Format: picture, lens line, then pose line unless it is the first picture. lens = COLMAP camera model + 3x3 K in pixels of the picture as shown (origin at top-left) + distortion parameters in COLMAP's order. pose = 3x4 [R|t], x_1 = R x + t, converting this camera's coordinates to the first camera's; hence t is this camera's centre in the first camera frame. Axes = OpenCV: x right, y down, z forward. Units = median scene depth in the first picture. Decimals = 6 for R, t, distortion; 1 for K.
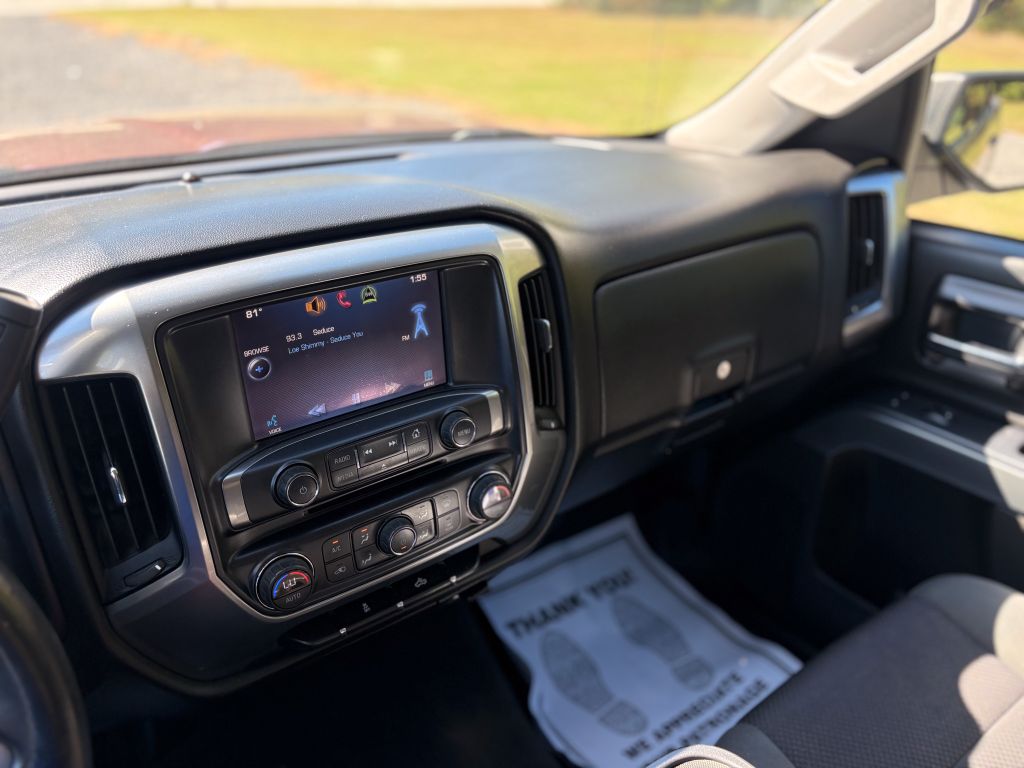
lens RADIAL K [[788.2, 0, 512.0], [0, 788.2, 384.0], [0, 0, 1]] dist [0.029406, -0.039354]
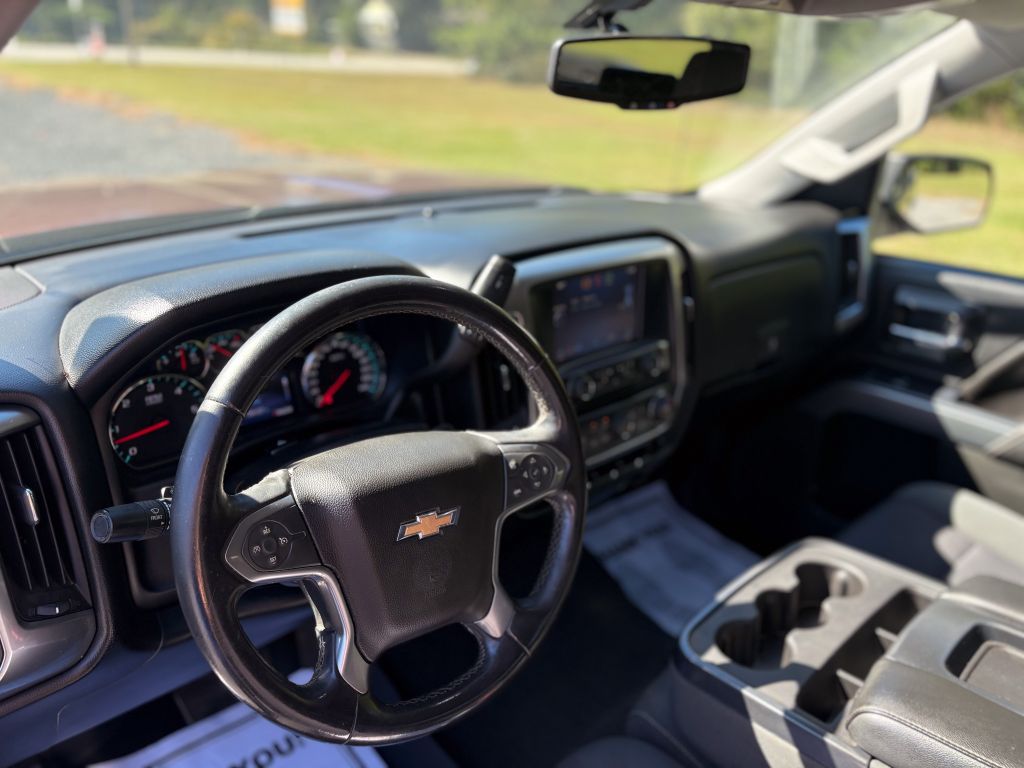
lens RADIAL K [[788.2, 0, 512.0], [0, 788.2, 384.0], [0, 0, 1]] dist [0.029406, -0.039354]
pose [[0.991868, -0.010539, 0.126837, -0.368320], [0.019803, 0.997208, -0.071997, 0.137530], [-0.125724, 0.073923, 0.989307, -0.369327]]
